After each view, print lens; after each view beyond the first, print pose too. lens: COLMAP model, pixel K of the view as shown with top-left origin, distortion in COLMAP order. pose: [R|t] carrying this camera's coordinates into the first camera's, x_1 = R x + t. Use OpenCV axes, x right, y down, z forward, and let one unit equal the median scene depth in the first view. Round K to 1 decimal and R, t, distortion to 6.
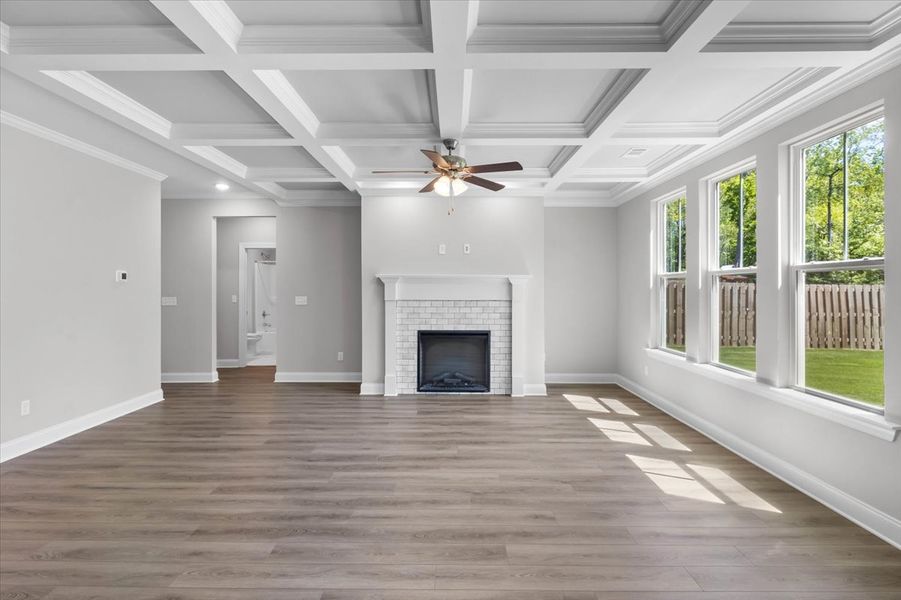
lens RADIAL K [[437.8, 0, 449.2], [0, 437.8, 285.0], [0, 0, 1]] dist [0.001692, 0.000198]
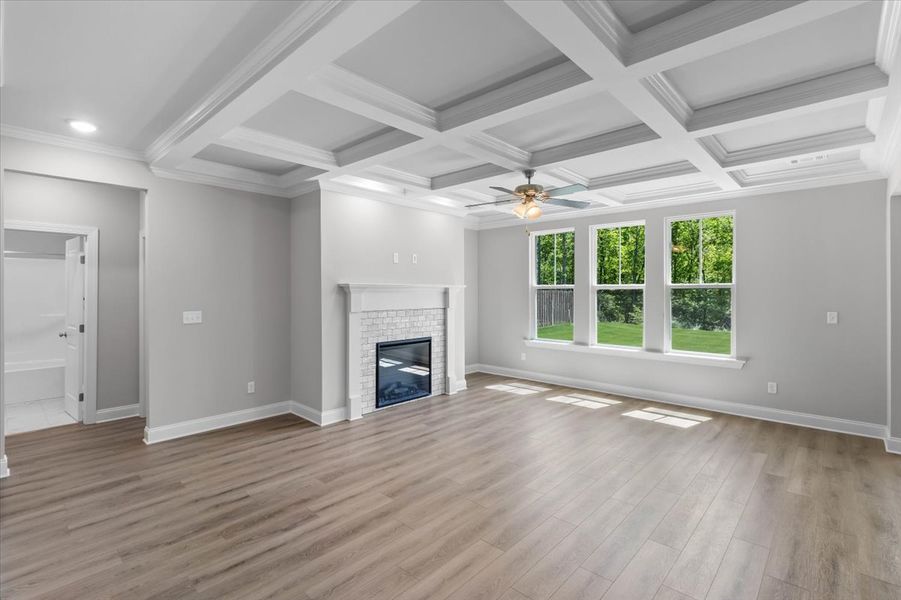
lens RADIAL K [[416.5, 0, 454.1], [0, 416.5, 289.8], [0, 0, 1]] dist [-0.001388, -0.000050]
pose [[0.673978, 0.001781, 0.738749, -0.619451], [-0.005814, 0.999979, 0.002894, -0.014258], [-0.738728, -0.006245, 0.673974, 0.276914]]
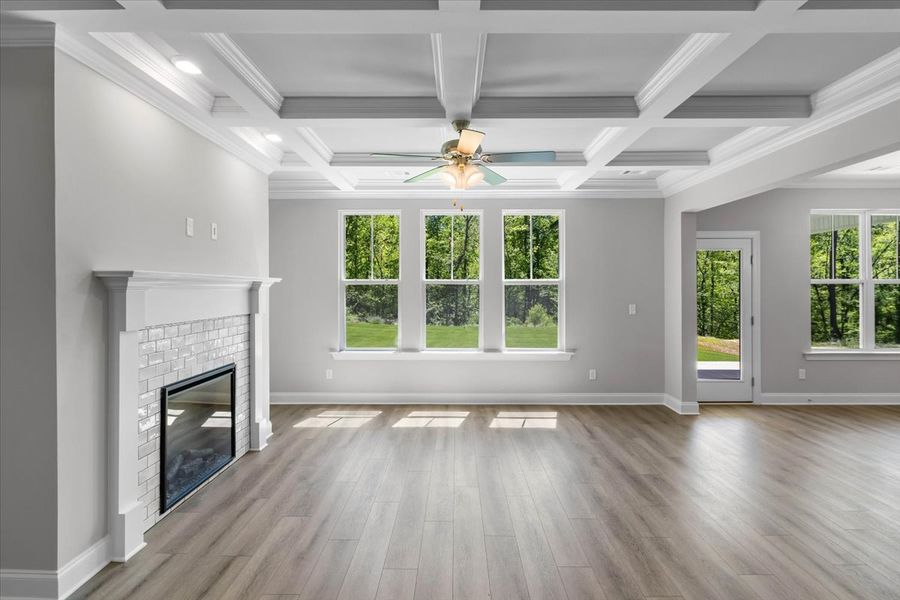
lens RADIAL K [[466.3, 0, 463.1], [0, 466.3, 288.4], [0, 0, 1]] dist [0.022905, 0.000065]
pose [[-0.008504, -0.003033, 0.999959, -0.598810], [-0.007830, 0.999965, 0.002967, -0.009836], [-0.999933, -0.007804, -0.008527, 0.672209]]
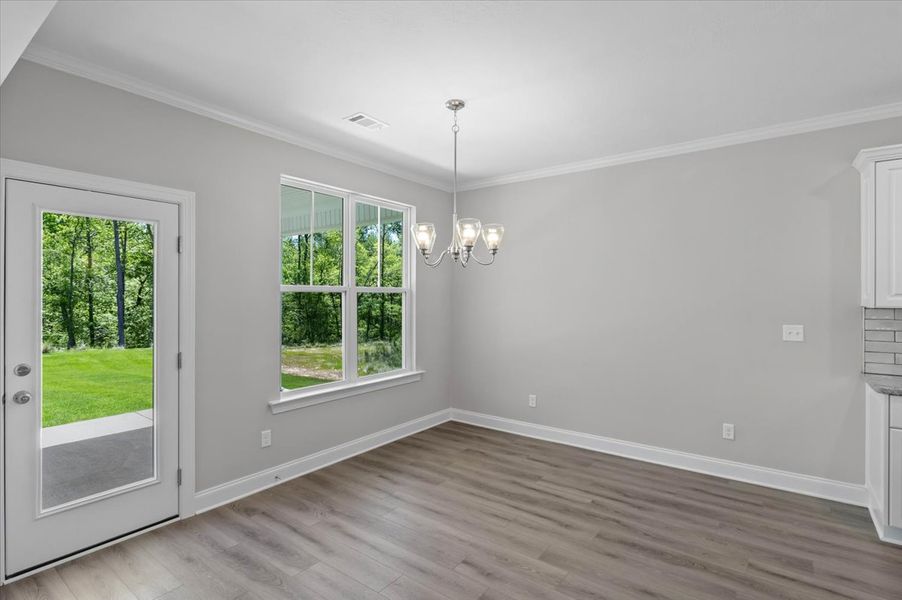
lens RADIAL K [[438.3, 0, 449.6], [0, 438.3, 285.0], [0, 0, 1]] dist [0.001692, 0.000198]
pose [[-0.785434, 0.014420, 0.618777, -0.127731], [-0.005975, 0.999505, -0.030877, -0.014686], [-0.618917, -0.027949, -0.784959, 0.230097]]
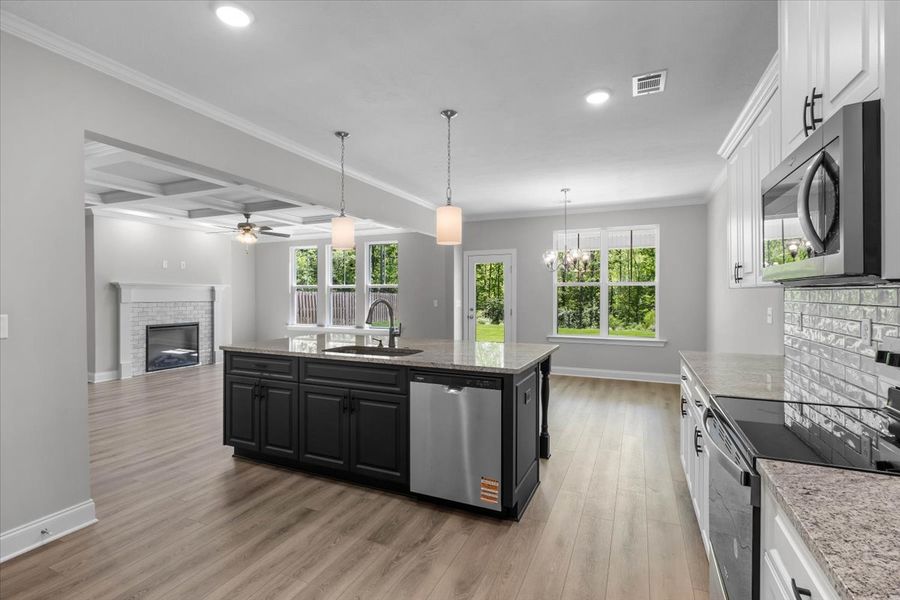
lens RADIAL K [[413.0, 0, 449.1], [0, 413.0, 295.0], [0, 0, 1]] dist [0.002369, 0.000329]
pose [[0.404109, -0.000893, 0.914710, -0.838447], [-0.007221, 0.999965, 0.004166, 0.000901], [-0.914682, -0.008289, 0.404089, -0.328038]]
